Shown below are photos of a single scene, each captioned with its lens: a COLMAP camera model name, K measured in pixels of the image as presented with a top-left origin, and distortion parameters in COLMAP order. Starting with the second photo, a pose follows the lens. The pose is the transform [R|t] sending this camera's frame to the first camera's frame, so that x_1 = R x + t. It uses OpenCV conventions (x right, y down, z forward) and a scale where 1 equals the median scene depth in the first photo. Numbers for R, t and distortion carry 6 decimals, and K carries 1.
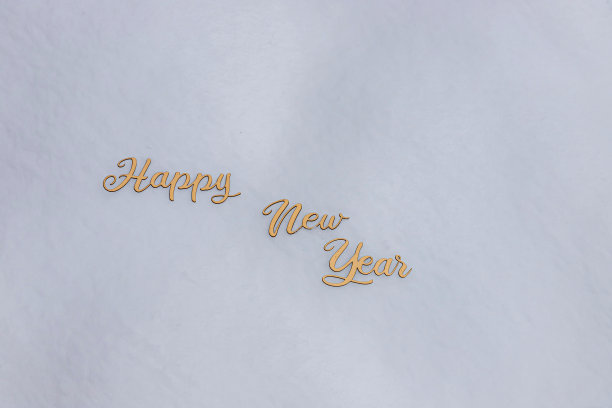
lens RADIAL K [[1904.2, 0, 305.2], [0, 1904.2, 204.5], [0, 0, 1]] dist [0.099649, 0.000000]
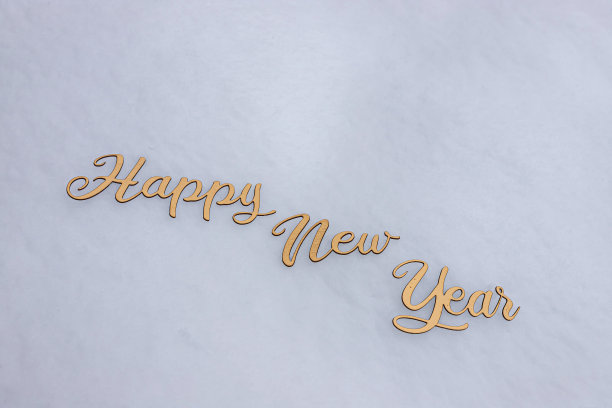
lens RADIAL K [[764.7, 0, 306.6], [0, 764.7, 205.4], [0, 0, 1]] dist [-0.017161, 0.000000]
pose [[0.998261, 0.025766, 0.053019, -0.037653], [-0.020580, 0.995155, -0.096138, 0.018267], [-0.055239, 0.094880, 0.993955, 0.730196]]
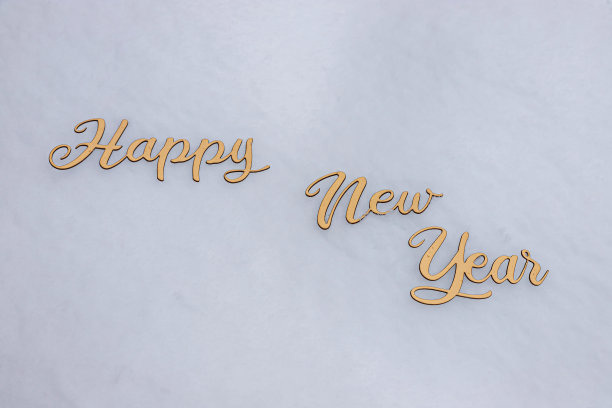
lens RADIAL K [[1030.2, 0, 305.4], [0, 1030.2, 204.6], [0, 0, 1]] dist [0.014509, 0.000000]
pose [[0.998882, -0.047259, -0.001216, -0.022091], [0.047136, 0.997598, -0.050764, 0.025327], [0.003612, 0.050650, 0.998710, 0.656968]]
